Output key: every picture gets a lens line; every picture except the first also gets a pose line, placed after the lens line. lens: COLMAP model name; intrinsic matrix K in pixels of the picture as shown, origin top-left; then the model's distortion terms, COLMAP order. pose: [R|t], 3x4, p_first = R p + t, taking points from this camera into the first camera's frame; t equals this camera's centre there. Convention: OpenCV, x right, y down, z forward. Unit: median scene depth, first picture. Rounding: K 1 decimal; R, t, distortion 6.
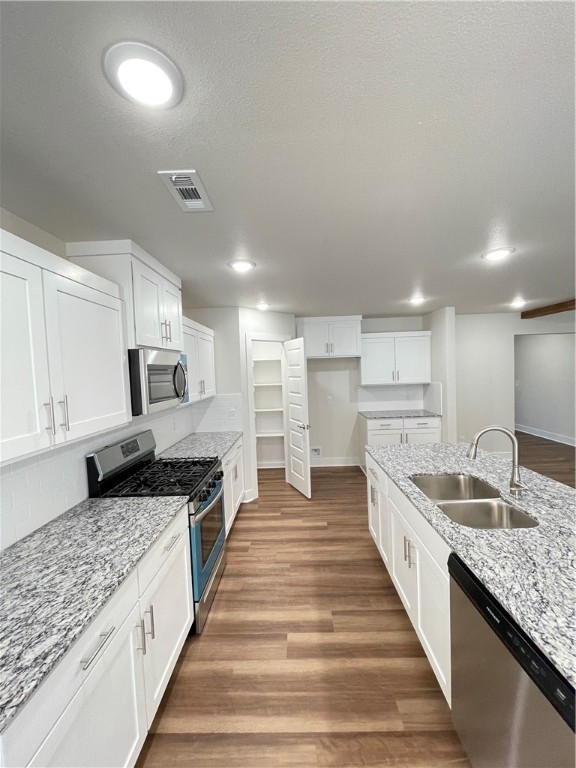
lens RADIAL K [[311.2, 0, 291.1], [0, 311.2, 384.3], [0, 0, 1]] dist [0.006557, 0.000404]
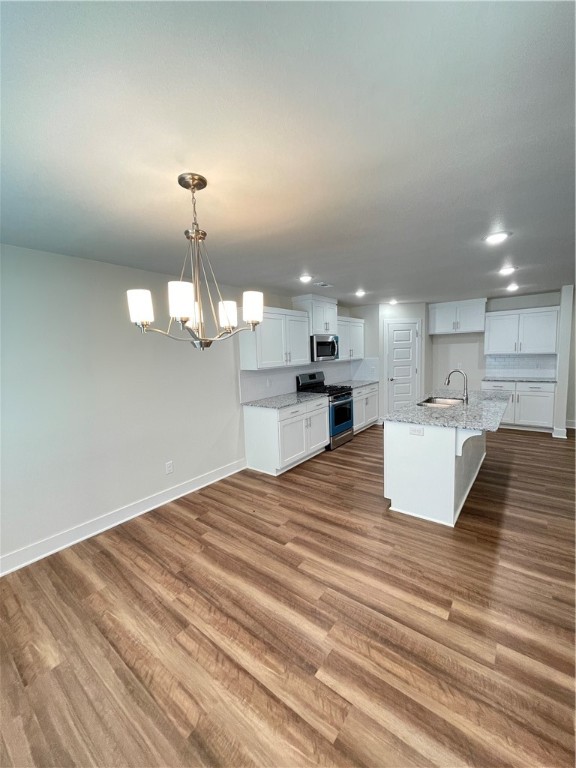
lens RADIAL K [[311.2, 0, 289.5], [0, 311.2, 384.6], [0, 0, 1]] dist [0.006557, 0.000404]
pose [[0.797266, 0.071298, -0.599402, 0.478738], [-0.019239, 0.995497, 0.092822, 0.028366], [0.603321, -0.062472, 0.795048, -0.619433]]
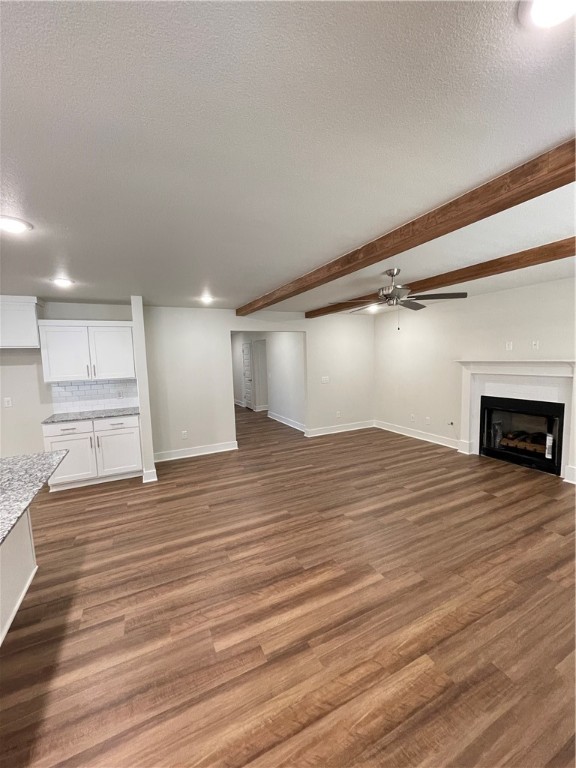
lens RADIAL K [[311.2, 0, 289.2], [0, 311.2, 386.6], [0, 0, 1]] dist [0.006557, 0.000404]
pose [[0.892429, -0.033403, 0.449950, 0.571924], [0.017506, 0.999068, 0.039446, -0.010696], [-0.450848, -0.027326, 0.892182, -0.035040]]
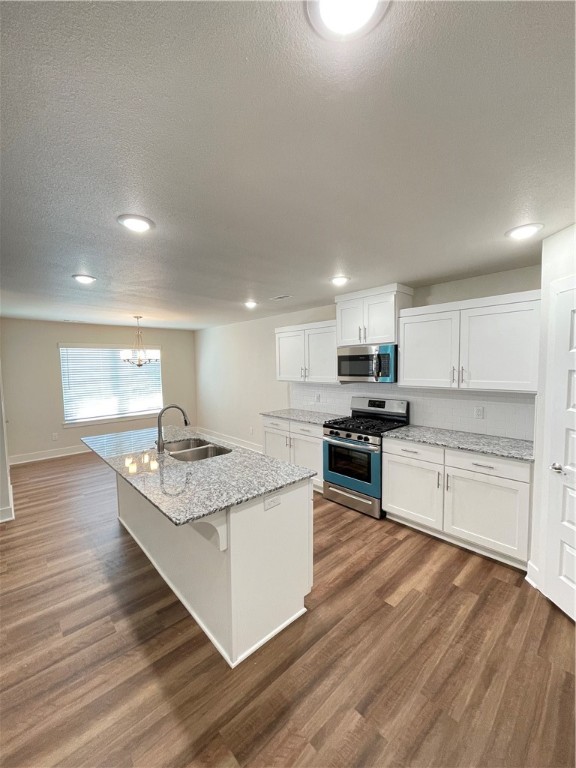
lens RADIAL K [[311.2, 0, 286.5], [0, 311.2, 384.4], [0, 0, 1]] dist [0.006557, 0.000404]
pose [[-0.729842, 0.093393, -0.677206, 0.590669], [0.012958, 0.992336, 0.122887, -0.067707], [0.683493, 0.080913, -0.725459, 1.153781]]
